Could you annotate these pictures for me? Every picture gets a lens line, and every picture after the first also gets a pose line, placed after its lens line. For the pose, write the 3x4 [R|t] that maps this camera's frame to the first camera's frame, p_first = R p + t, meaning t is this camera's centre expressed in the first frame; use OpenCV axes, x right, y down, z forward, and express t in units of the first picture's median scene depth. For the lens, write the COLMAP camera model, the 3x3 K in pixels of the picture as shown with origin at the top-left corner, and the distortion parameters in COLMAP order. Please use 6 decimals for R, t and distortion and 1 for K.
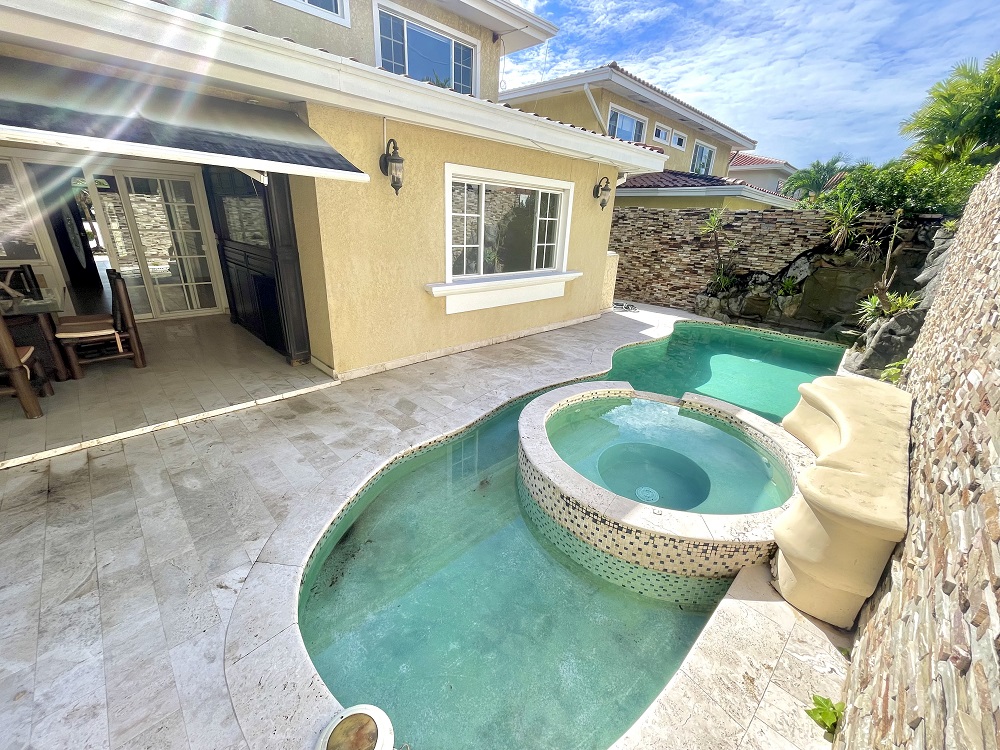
lens RADIAL K [[403.1, 0, 499.7], [0, 403.1, 378.6], [0, 0, 1]] dist [-0.002990, 0.000221]
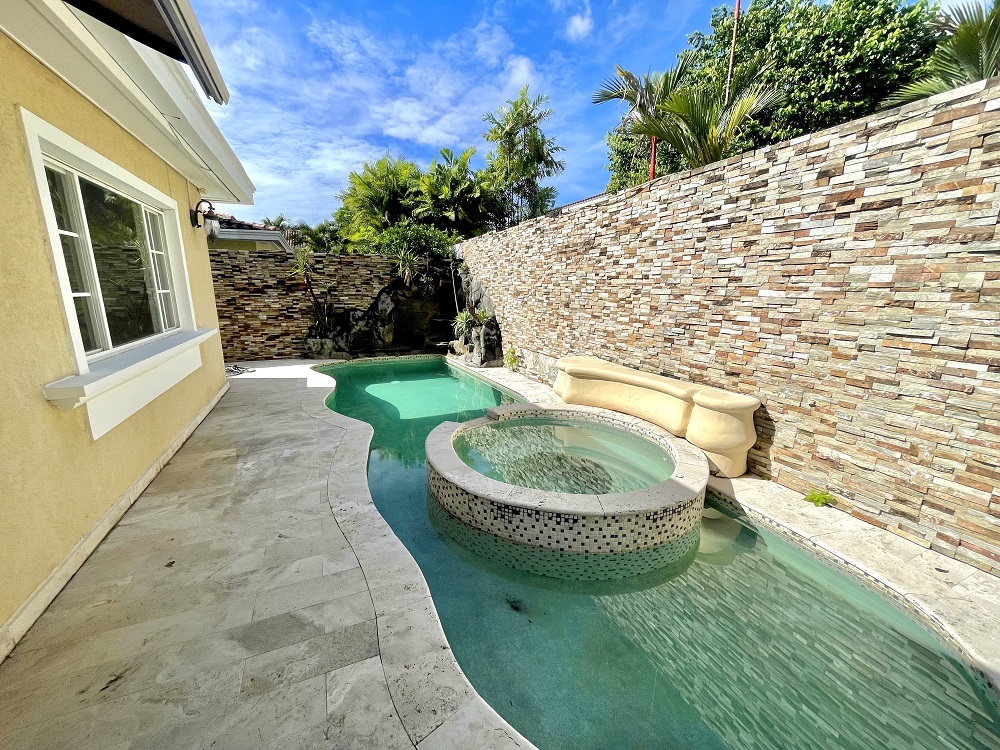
lens RADIAL K [[403.1, 0, 500.7], [0, 403.1, 374.8], [0, 0, 1]] dist [-0.002990, 0.000221]
pose [[0.349330, -0.233168, 0.907525, -0.279364], [0.348643, 0.931346, 0.105086, -0.089431], [-0.869722, 0.279692, 0.406639, 0.308708]]
